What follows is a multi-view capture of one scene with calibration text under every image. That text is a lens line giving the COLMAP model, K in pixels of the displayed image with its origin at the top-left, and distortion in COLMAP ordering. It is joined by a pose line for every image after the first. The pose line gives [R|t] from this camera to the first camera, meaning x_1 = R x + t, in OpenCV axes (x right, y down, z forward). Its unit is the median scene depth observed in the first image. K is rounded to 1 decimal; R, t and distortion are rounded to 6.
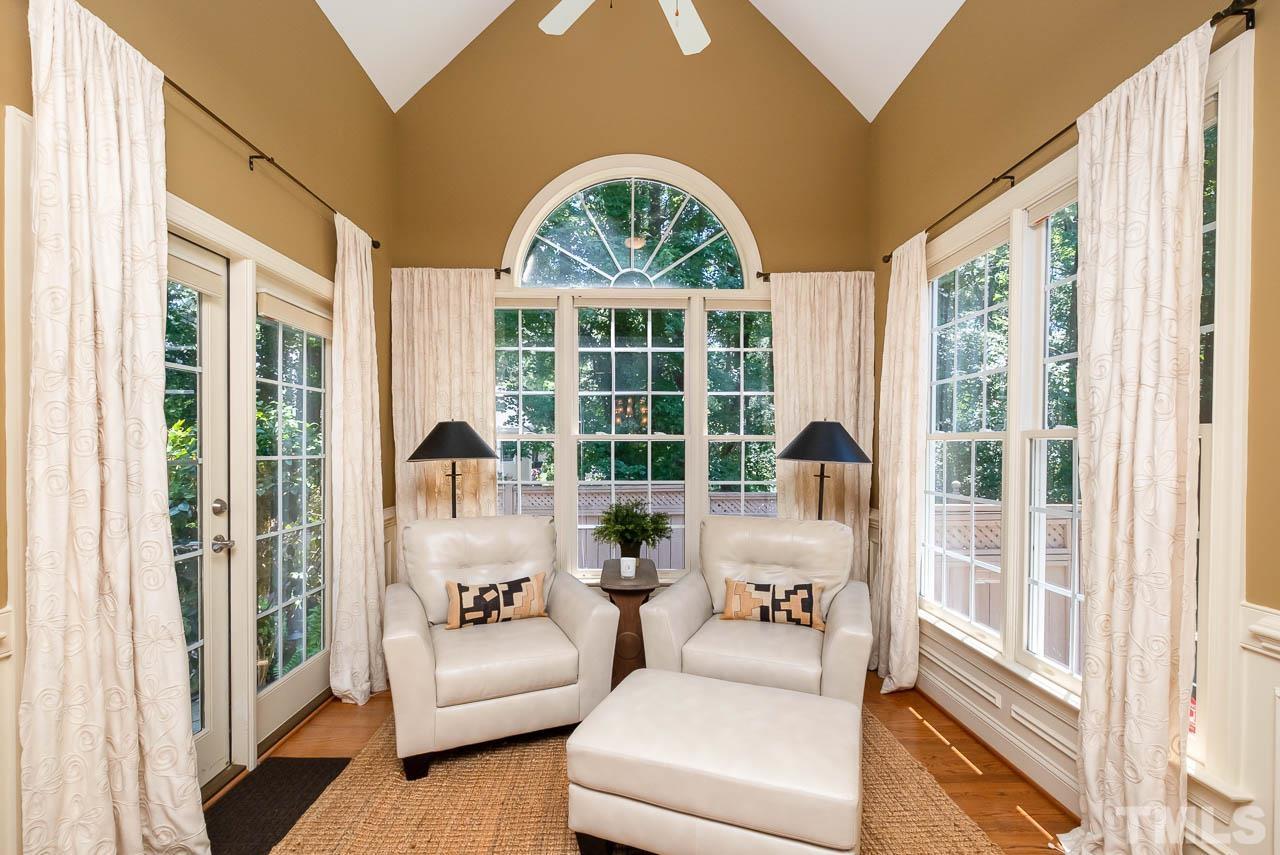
lens RADIAL K [[571.9, 0, 634.5], [0, 571.9, 451.0], [0, 0, 1]] dist [0.000759, 0.000250]
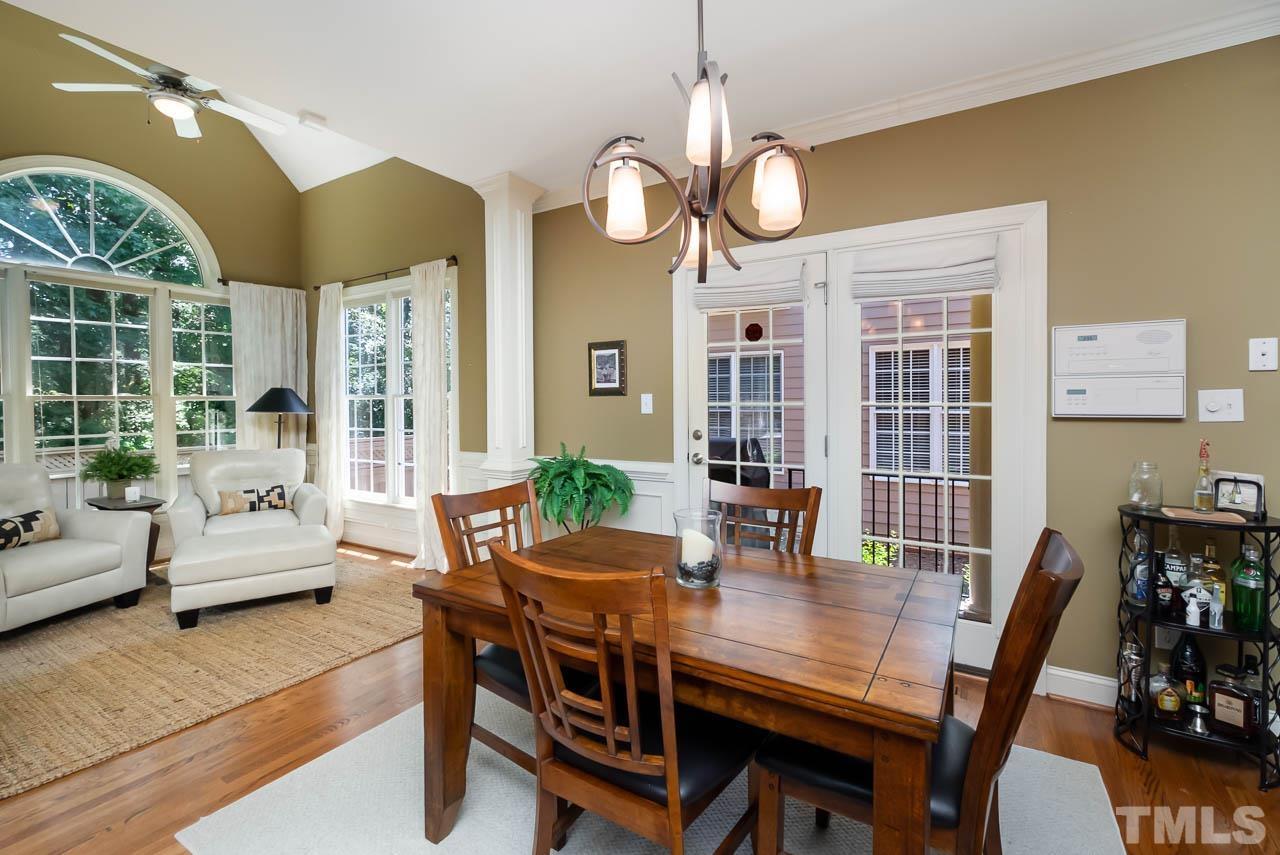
lens RADIAL K [[571.9, 0, 638.0], [0, 571.9, 407.7], [0, 0, 1]] dist [0.000759, 0.000250]
pose [[0.543917, -0.017150, 0.838964, -0.528243], [0.019194, 0.999784, 0.007994, 0.012307], [-0.838919, 0.011755, 0.544129, -0.795321]]
